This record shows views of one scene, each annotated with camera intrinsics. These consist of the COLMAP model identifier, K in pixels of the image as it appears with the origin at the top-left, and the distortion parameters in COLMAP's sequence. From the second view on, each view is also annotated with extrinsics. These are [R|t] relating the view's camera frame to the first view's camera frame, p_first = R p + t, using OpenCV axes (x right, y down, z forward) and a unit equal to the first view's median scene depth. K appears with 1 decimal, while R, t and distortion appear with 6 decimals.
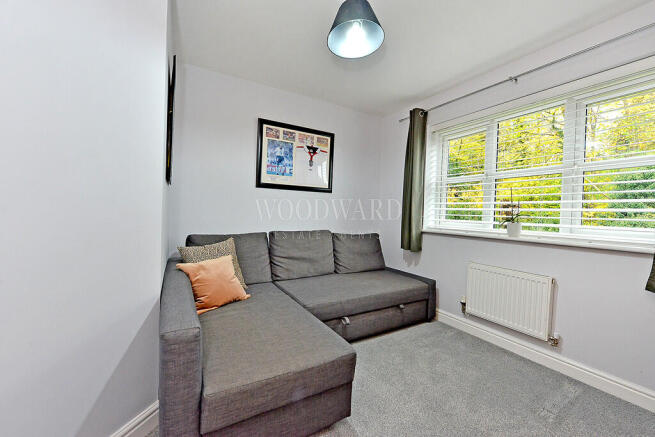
lens RADIAL K [[261.0, 0, 326.3], [0, 261.0, 218.9], [0, 0, 1]] dist [-0.007835, -0.000787]
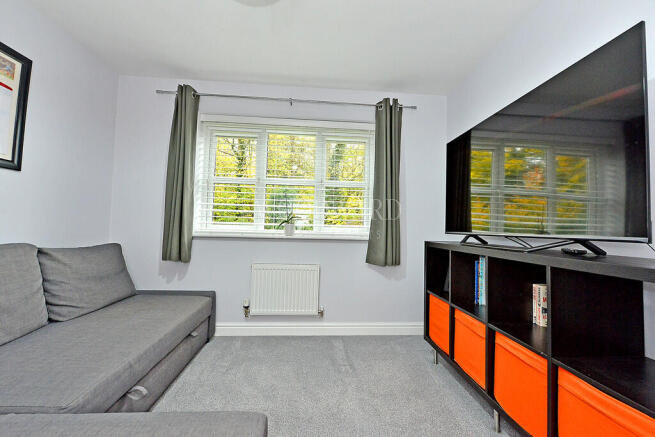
lens RADIAL K [[261.0, 0, 327.7], [0, 261.0, 217.3], [0, 0, 1]] dist [-0.007835, -0.000787]
pose [[0.426124, 0.012807, 0.904574, -0.202674], [0.009726, 0.999777, -0.018736, 0.008262], [-0.904612, 0.016782, 0.425905, 0.265768]]
